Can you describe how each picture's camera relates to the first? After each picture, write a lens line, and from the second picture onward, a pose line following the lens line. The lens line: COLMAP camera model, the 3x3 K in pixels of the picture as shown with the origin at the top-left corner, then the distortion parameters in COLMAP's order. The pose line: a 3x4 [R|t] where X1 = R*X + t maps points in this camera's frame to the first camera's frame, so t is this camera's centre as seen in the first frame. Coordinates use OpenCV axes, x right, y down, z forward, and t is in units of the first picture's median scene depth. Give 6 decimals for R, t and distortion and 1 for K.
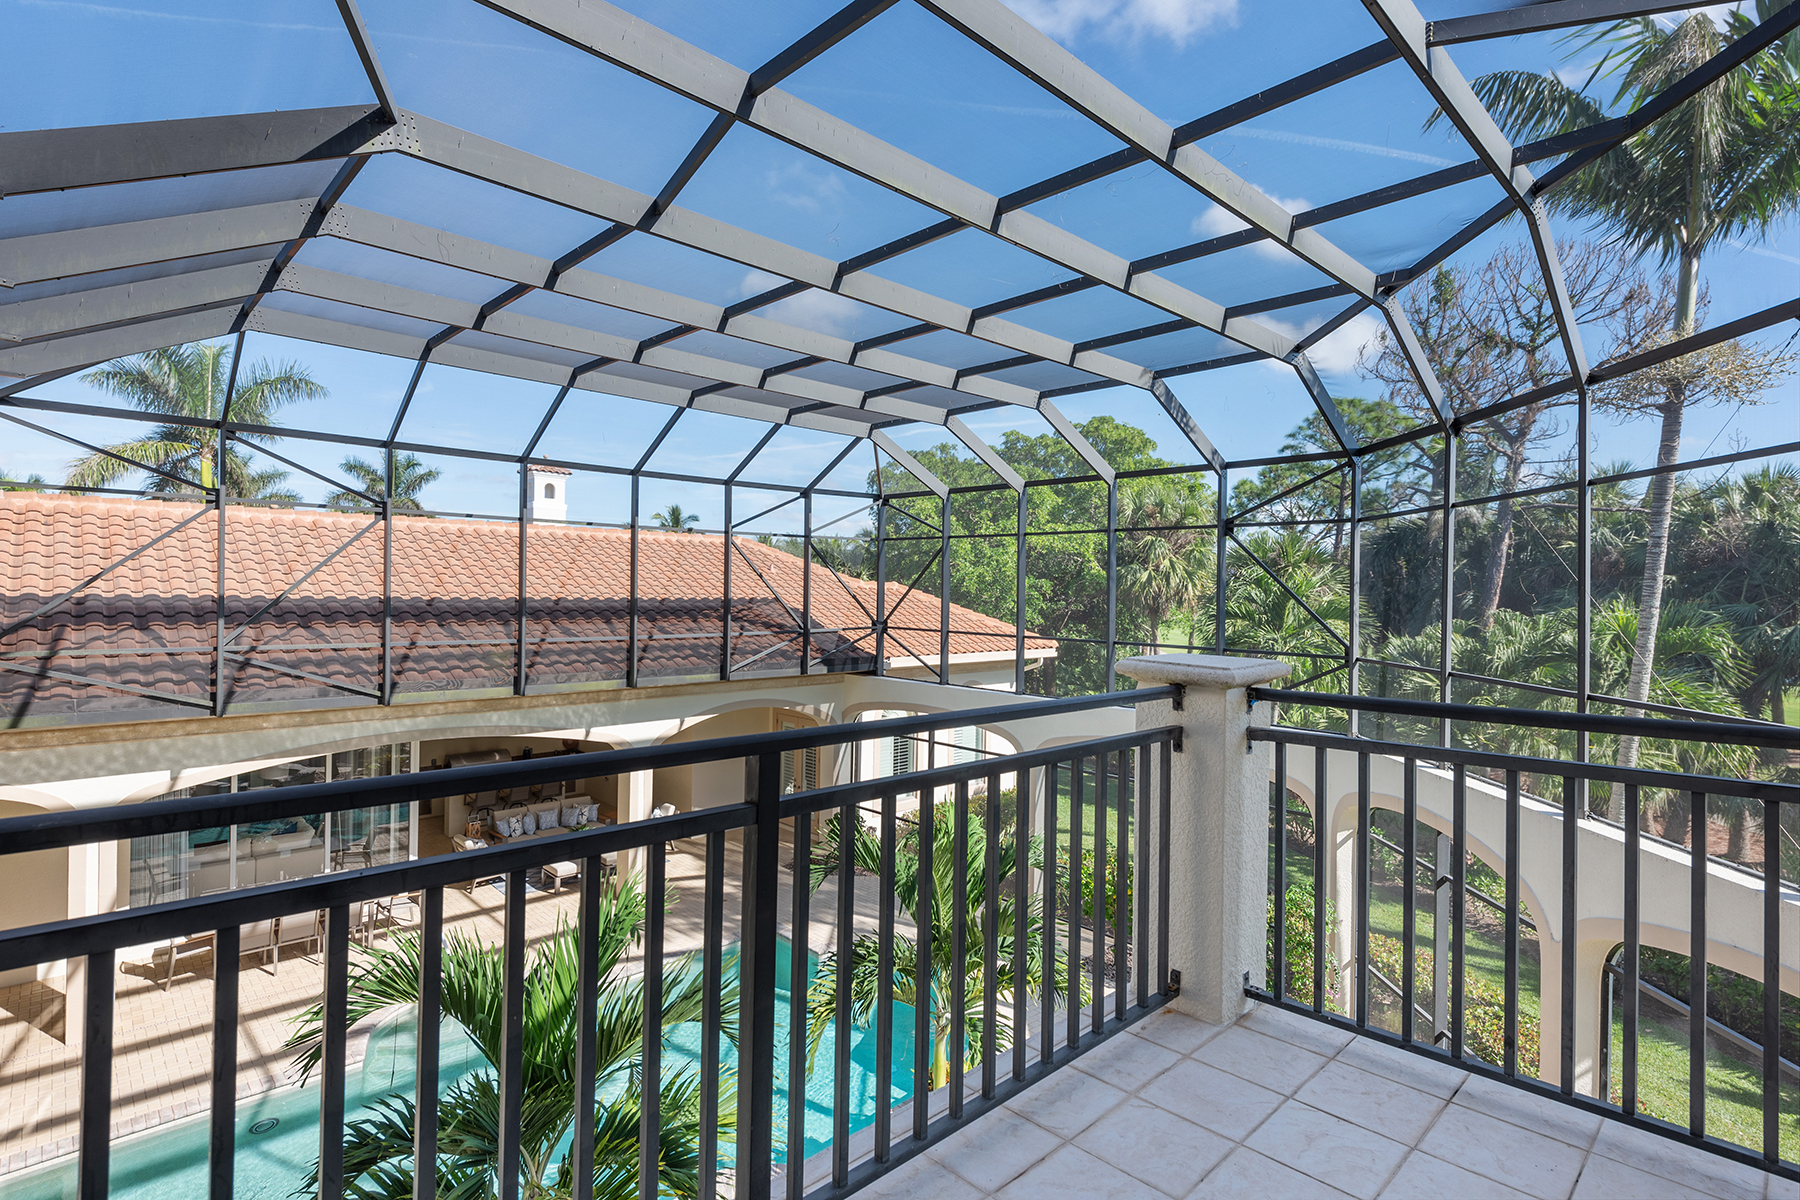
lens RADIAL K [[884.9, 0, 904.2], [0, 884.9, 589.5], [0, 0, 1]] dist [0.005612, -0.002976]
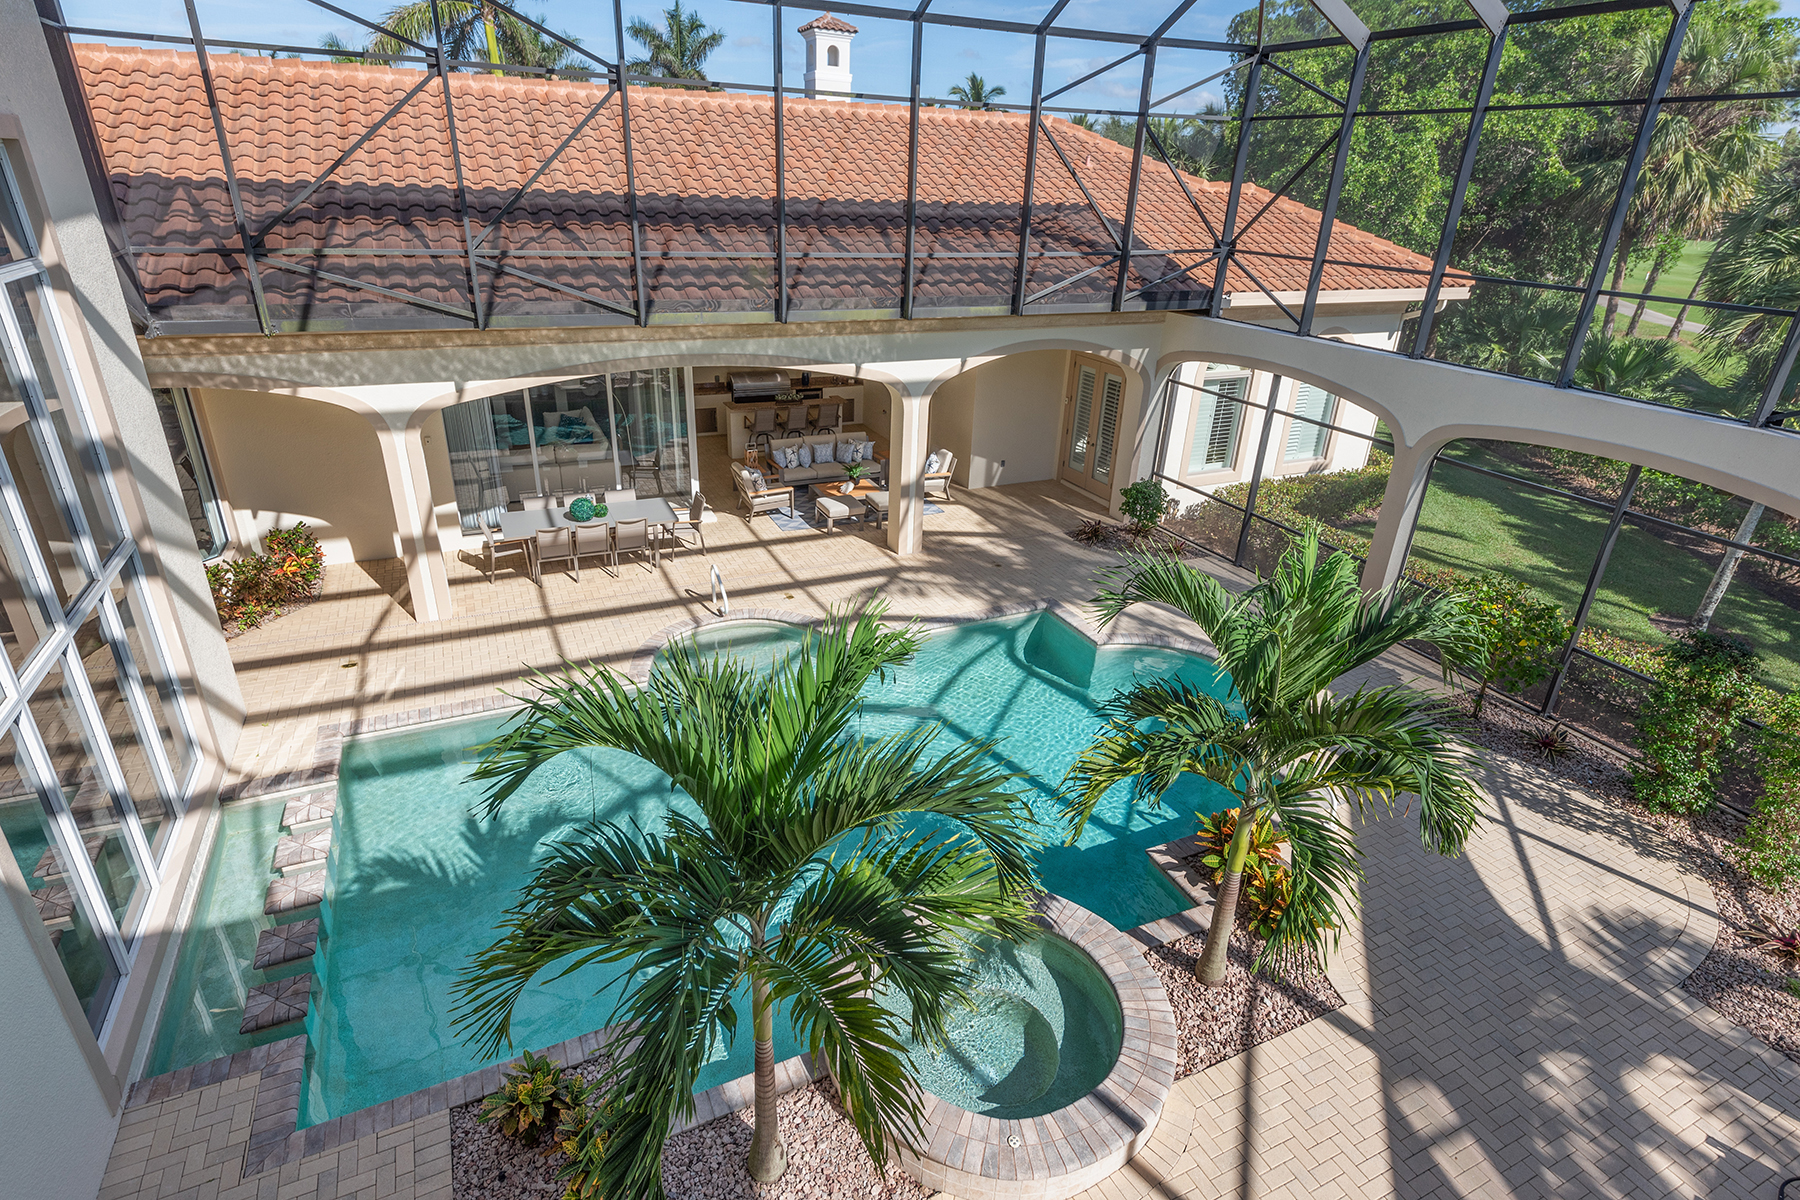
lens RADIAL K [[938.5, 0, 897.0], [0, 938.5, 604.2], [0, 0, 1]] dist [0.014137, -0.004411]
pose [[0.946803, 0.148527, -0.285489, -0.021196], [-0.020043, 0.912618, 0.408322, -0.005091], [0.321189, -0.380879, 0.867046, 0.116662]]
